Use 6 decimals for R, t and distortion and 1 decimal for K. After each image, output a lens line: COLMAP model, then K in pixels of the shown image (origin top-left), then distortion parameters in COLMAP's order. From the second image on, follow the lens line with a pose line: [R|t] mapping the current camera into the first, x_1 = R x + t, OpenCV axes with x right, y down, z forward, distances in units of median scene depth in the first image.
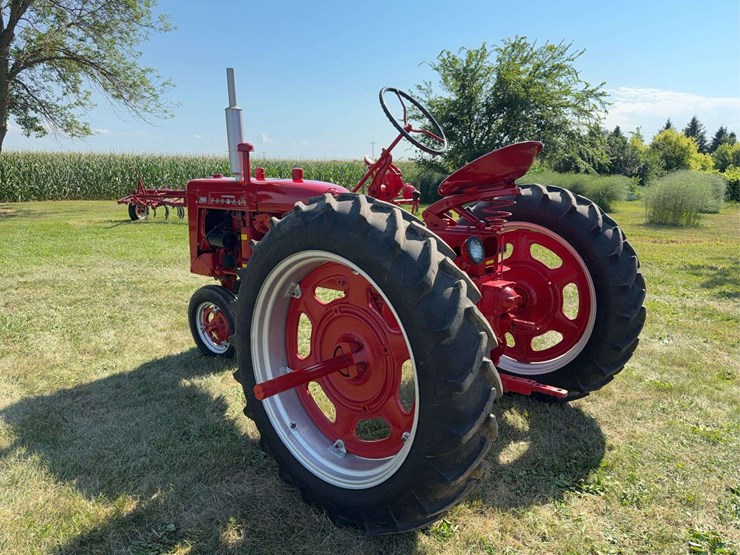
lens RADIAL K [[552.5, 0, 370.0], [0, 552.5, 277.5], [0, 0, 1]] dist [0.028779, -0.003714]
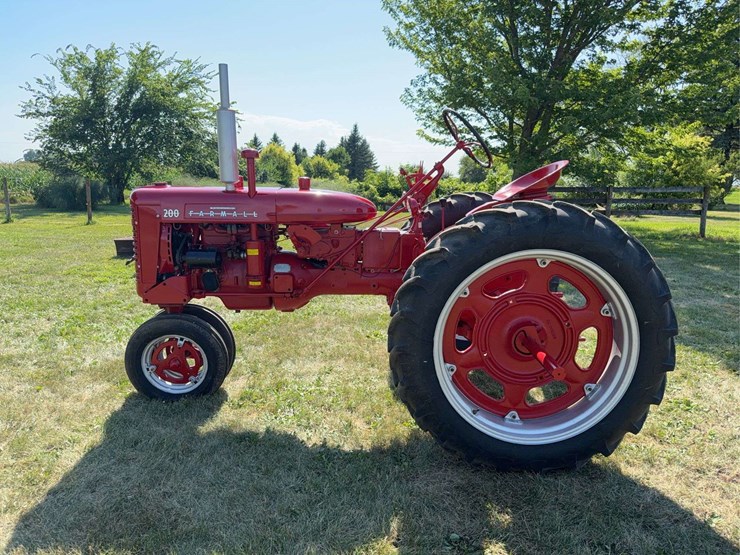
lens RADIAL K [[529.3, 0, 370.0], [0, 529.3, 277.5], [0, 0, 1]] dist [0.012483, -0.029067]
pose [[0.756303, -0.113844, 0.644240, -0.323145], [0.115112, 0.992537, 0.040257, -0.022280], [-0.644014, 0.043713, 0.763763, 0.106979]]
